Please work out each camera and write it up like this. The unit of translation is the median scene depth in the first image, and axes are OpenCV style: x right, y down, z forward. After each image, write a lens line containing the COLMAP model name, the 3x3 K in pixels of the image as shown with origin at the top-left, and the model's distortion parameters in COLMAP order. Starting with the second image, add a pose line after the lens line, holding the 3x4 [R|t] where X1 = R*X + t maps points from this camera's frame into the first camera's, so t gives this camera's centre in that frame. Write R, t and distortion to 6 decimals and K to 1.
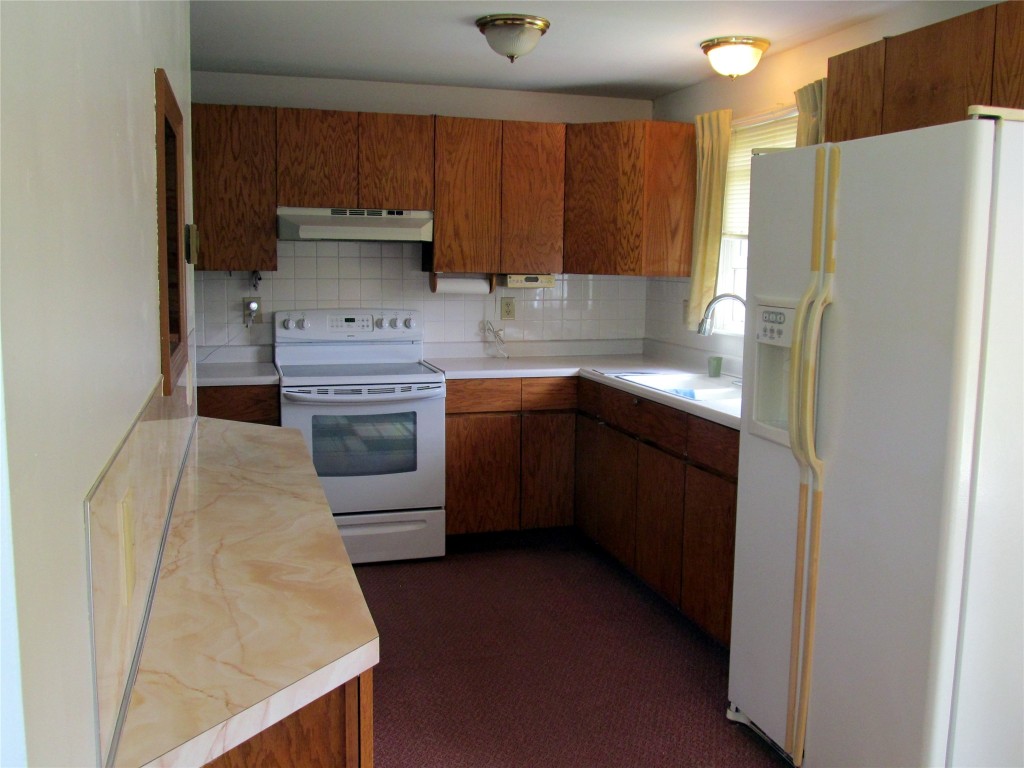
lens RADIAL K [[988.5, 0, 513.5], [0, 988.5, 382.6], [0, 0, 1]] dist [-0.042653, 0.000000]
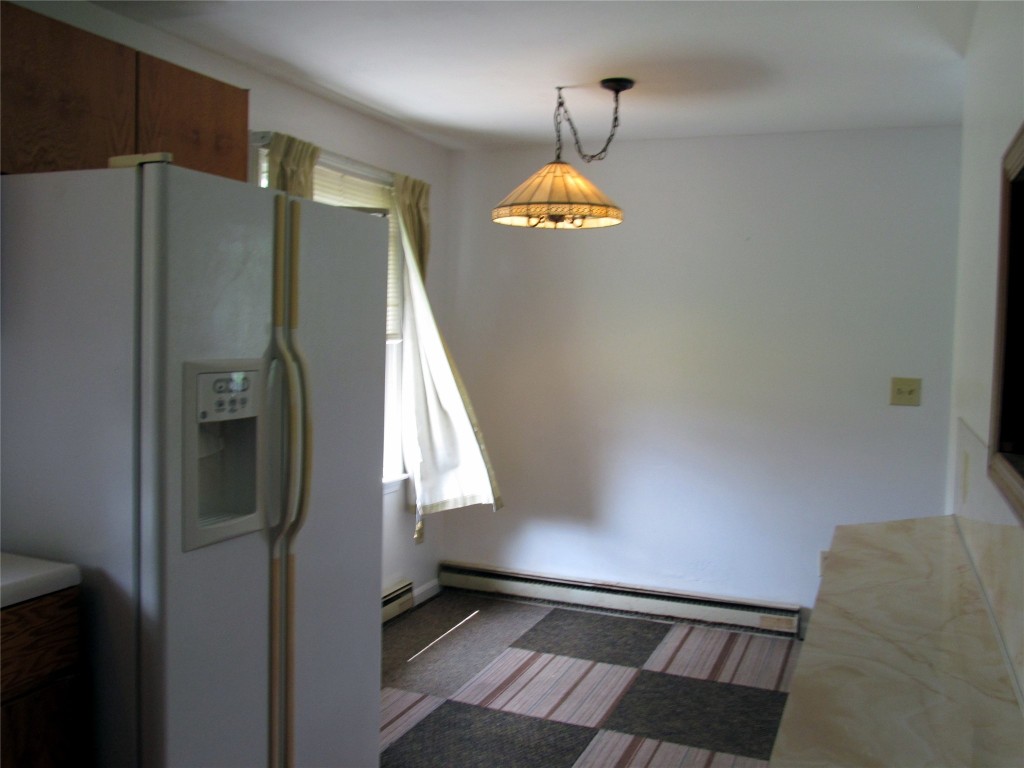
lens RADIAL K [[914.7, 0, 512.8], [0, 914.7, 383.3], [0, 0, 1]] dist [-0.009668, -0.004974]
pose [[-0.774847, -0.074495, 0.627744, -0.446344], [0.038960, 0.985517, 0.165042, -0.213395], [-0.630947, 0.152339, -0.760722, 1.670903]]
